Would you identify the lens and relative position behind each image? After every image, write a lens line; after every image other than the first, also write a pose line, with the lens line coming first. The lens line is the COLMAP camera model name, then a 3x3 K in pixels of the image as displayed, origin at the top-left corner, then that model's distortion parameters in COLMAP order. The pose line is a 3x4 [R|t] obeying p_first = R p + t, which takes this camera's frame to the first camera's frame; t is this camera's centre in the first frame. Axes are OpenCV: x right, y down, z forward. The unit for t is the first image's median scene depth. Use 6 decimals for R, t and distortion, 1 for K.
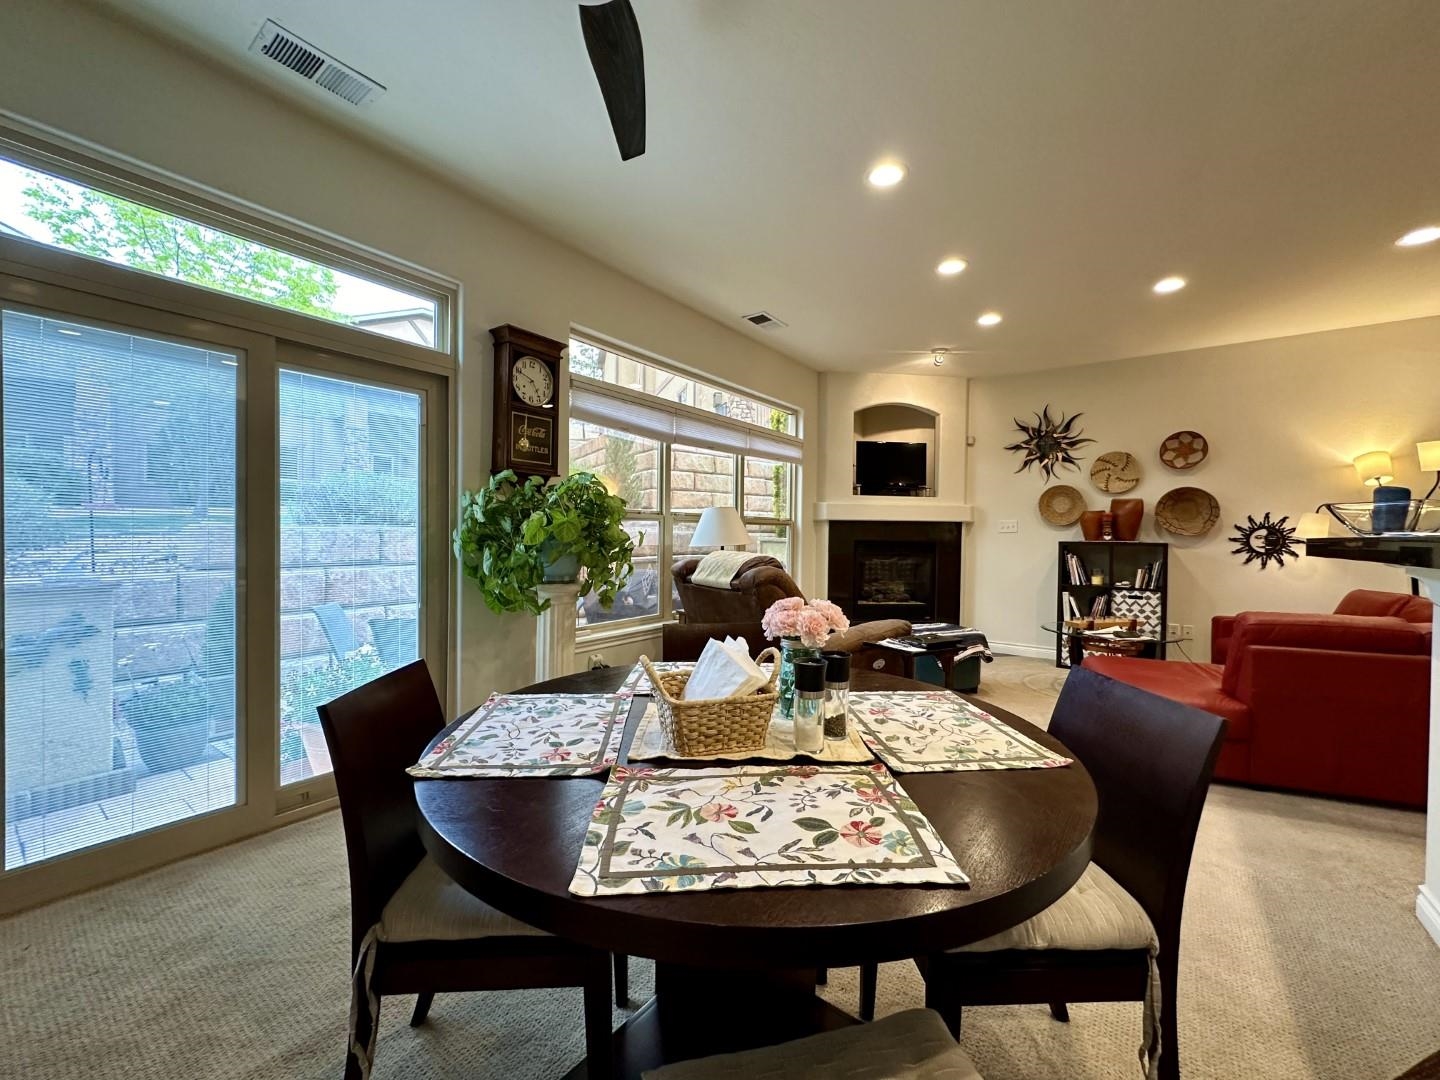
lens RADIAL K [[576.3, 0, 720.0], [0, 576.3, 540.0], [0, 0, 1]] dist [-0.002009, 0.000104]
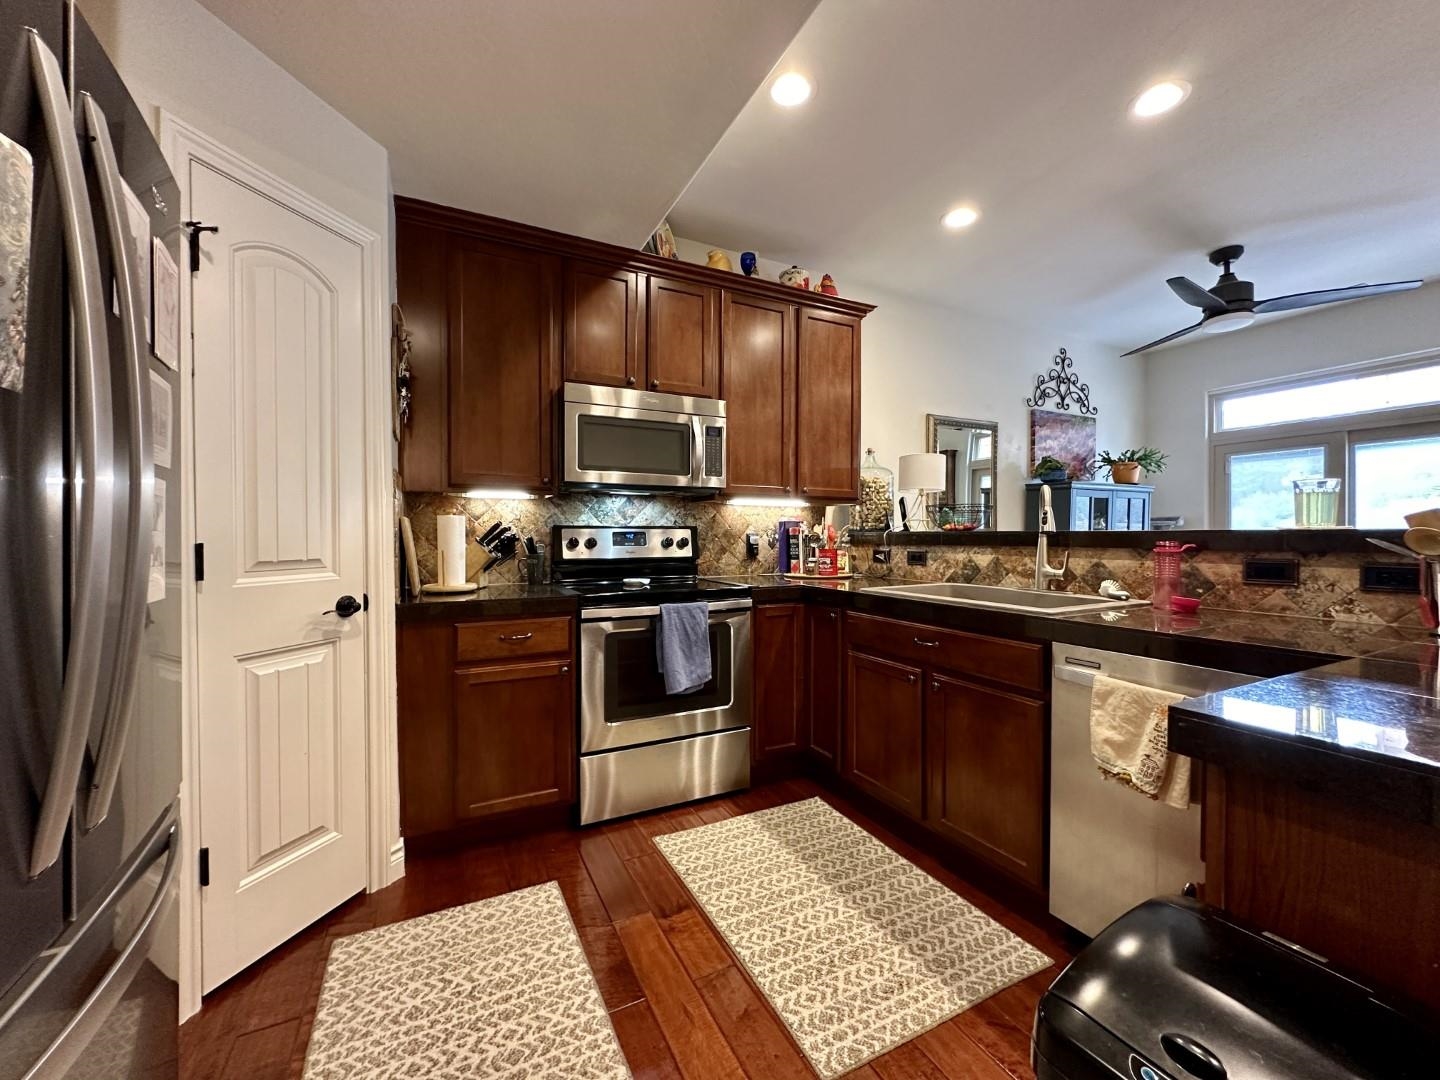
lens RADIAL K [[576.3, 0, 720.0], [0, 576.3, 540.0], [0, 0, 1]] dist [-0.002009, 0.000104]
pose [[-0.449155, -0.005550, -0.893437, 0.798485], [-0.015707, 0.999875, 0.001685, 0.010916], [0.893316, 0.014790, -0.449186, 0.017656]]
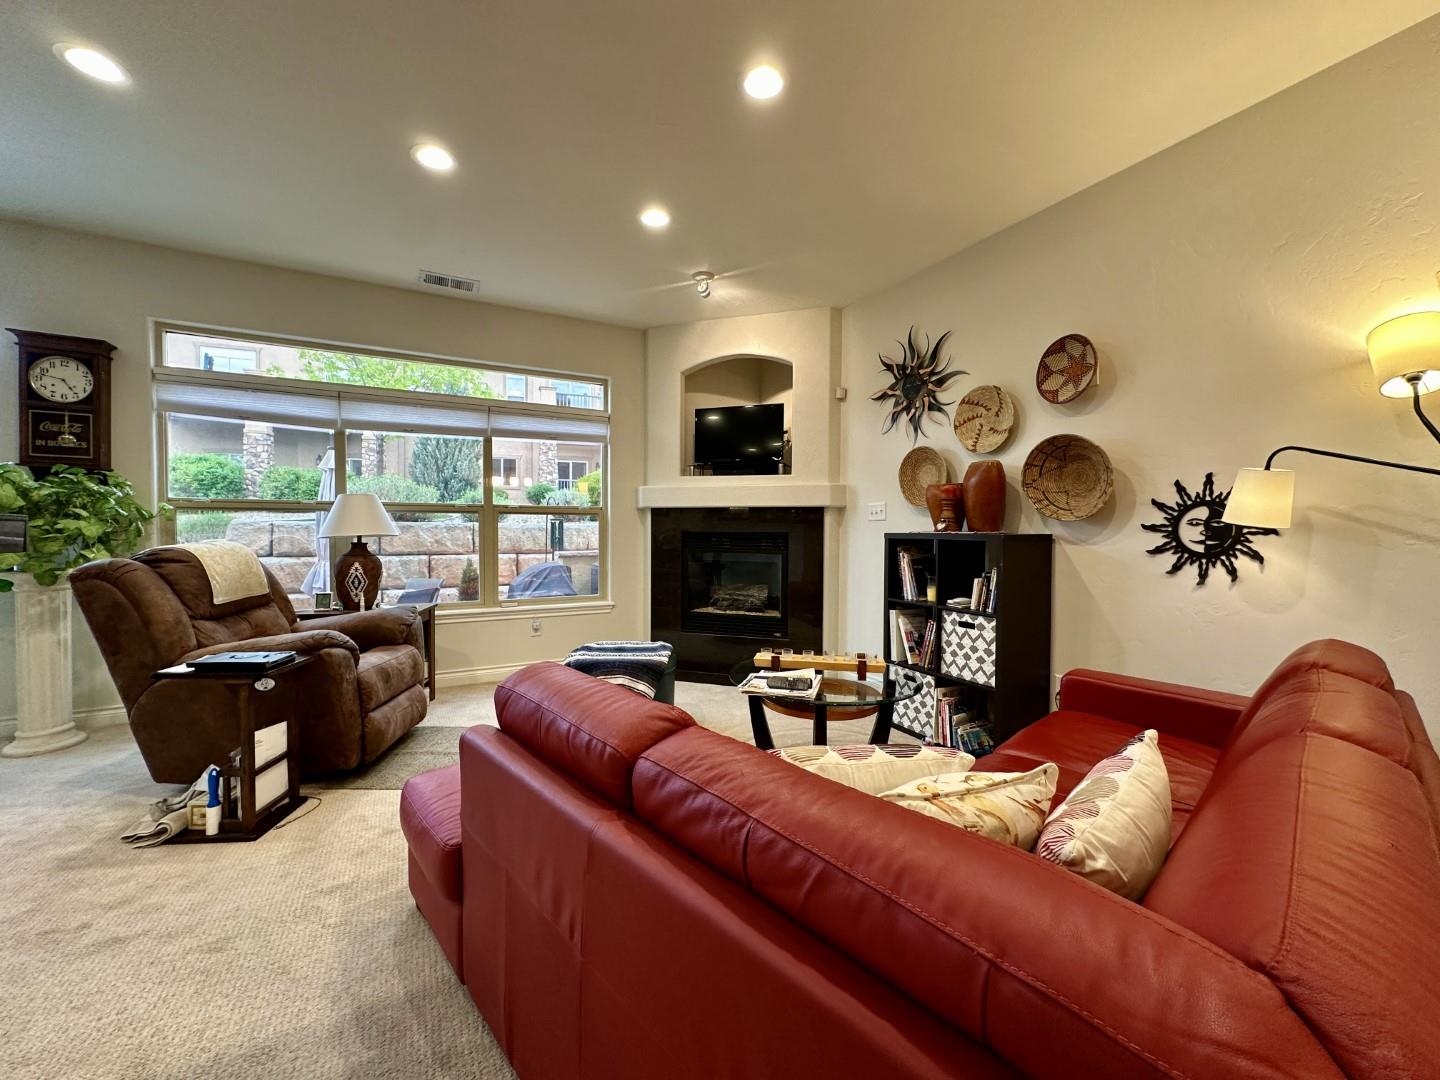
lens RADIAL K [[576.3, 0, 720.0], [0, 576.3, 540.0], [0, 0, 1]] dist [-0.002009, 0.000104]
pose [[0.903176, 0.002909, -0.429261, 0.735067], [0.000437, 0.999970, 0.007696, 0.006086], [0.429270, -0.007138, 0.903148, 0.341484]]
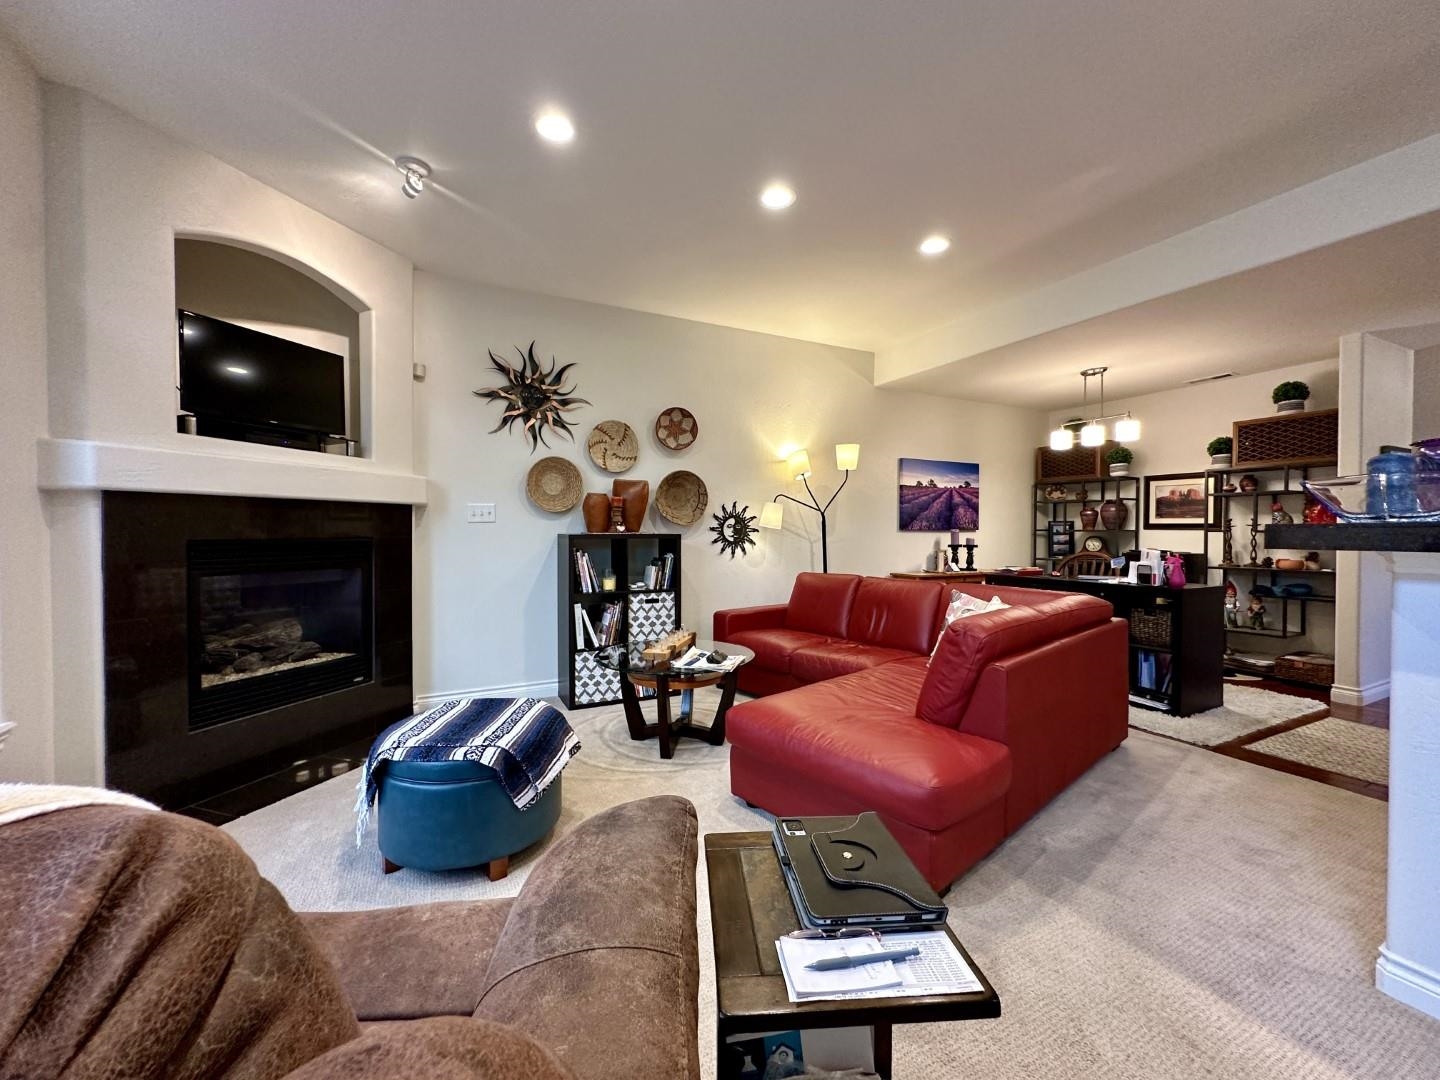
lens RADIAL K [[576.3, 0, 720.0], [0, 576.3, 540.0], [0, 0, 1]] dist [-0.002009, 0.000104]
pose [[0.446293, -0.028388, 0.894437, 0.035584], [0.016523, 0.999588, 0.023481, -0.004454], [-0.894734, 0.004299, 0.446578, 0.539484]]
